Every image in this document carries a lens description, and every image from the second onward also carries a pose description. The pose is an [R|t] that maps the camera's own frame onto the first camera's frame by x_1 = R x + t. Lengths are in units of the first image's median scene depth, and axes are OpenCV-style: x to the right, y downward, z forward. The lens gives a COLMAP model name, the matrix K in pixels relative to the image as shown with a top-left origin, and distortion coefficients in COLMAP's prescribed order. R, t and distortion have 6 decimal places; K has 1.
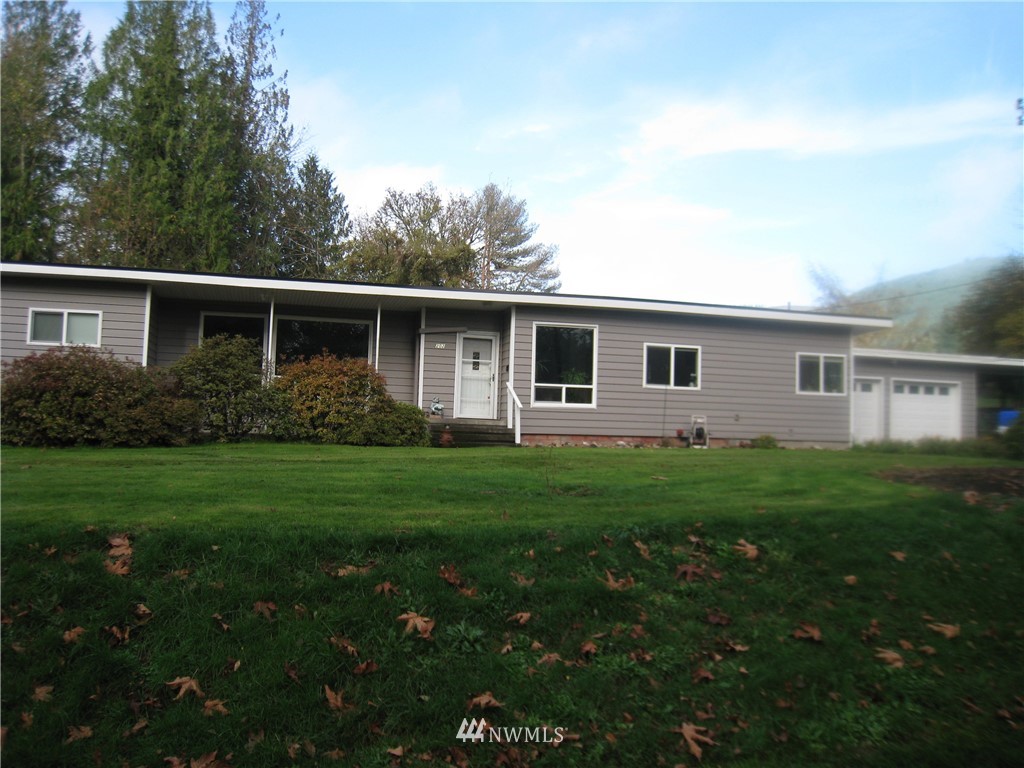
lens RADIAL K [[854.5, 0, 473.0], [0, 854.5, 376.4], [0, 0, 1]] dist [-0.192288, 0.181052]
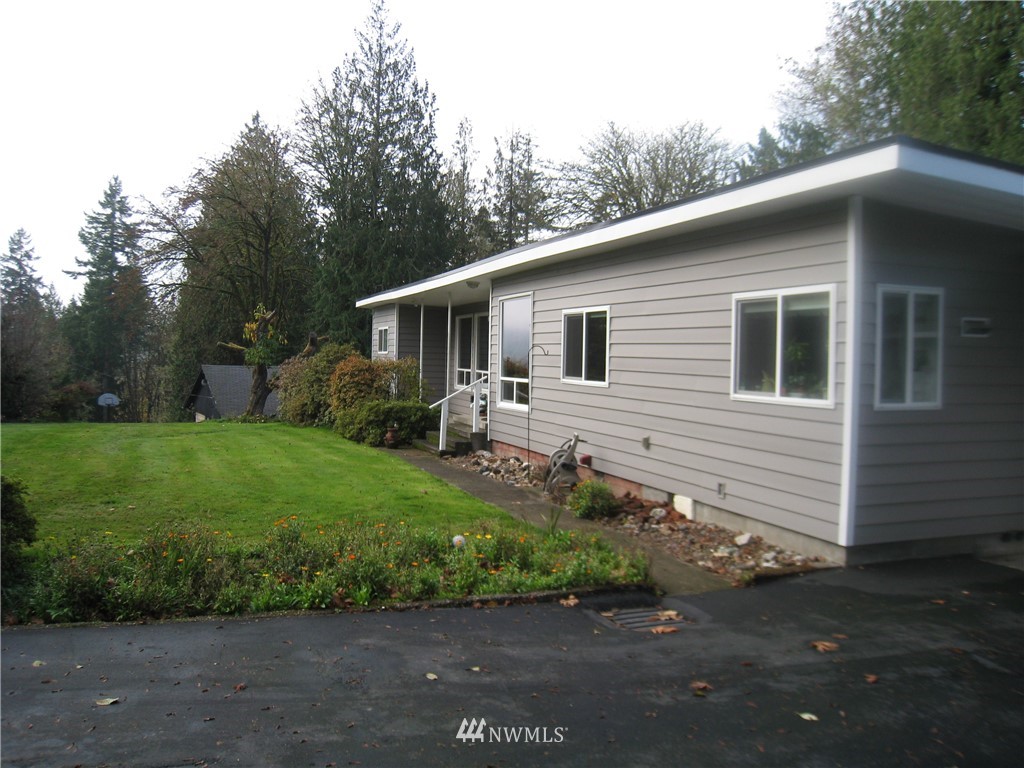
lens RADIAL K [[854.5, 0, 473.0], [0, 854.5, 376.4], [0, 0, 1]] dist [-0.192288, 0.181052]
pose [[0.088288, -0.000896, -0.996095, 0.819954], [0.041842, 0.999120, 0.002810, 0.004293], [0.995216, -0.041927, 0.088248, 0.880274]]
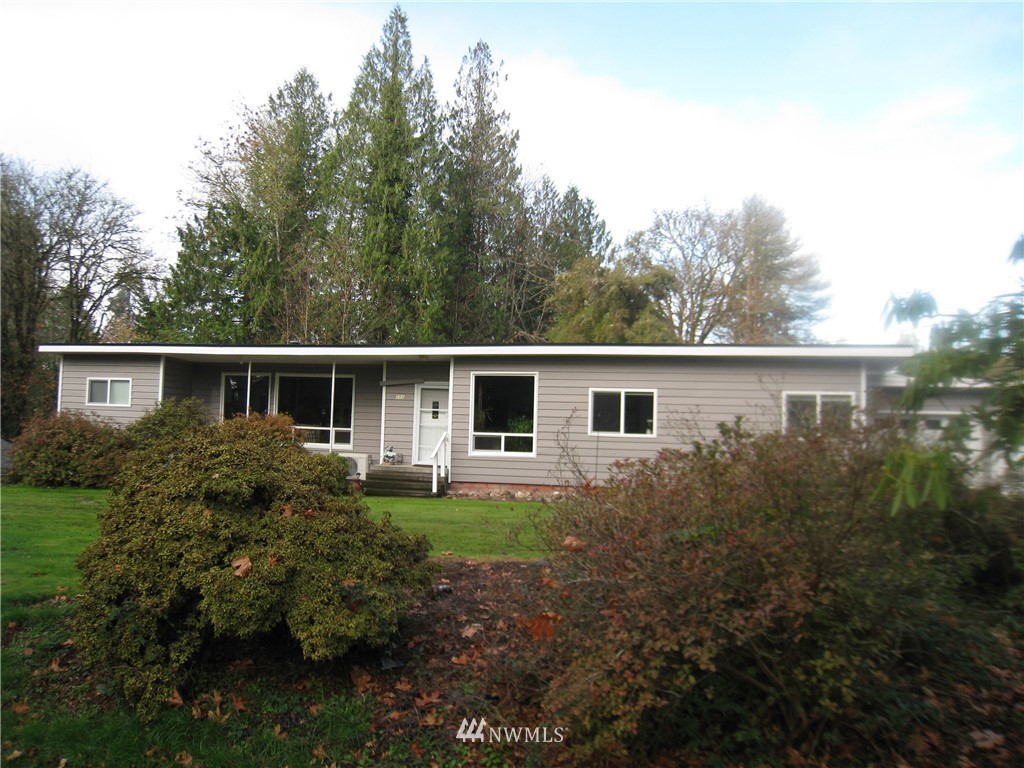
lens RADIAL K [[854.5, 0, 473.0], [0, 854.5, 376.4], [0, 0, 1]] dist [-0.192288, 0.181052]
pose [[0.885713, -0.031757, -0.463146, 0.529612], [0.024786, 0.999469, -0.021132, -0.036025], [0.463572, 0.007238, 0.886030, 0.095363]]
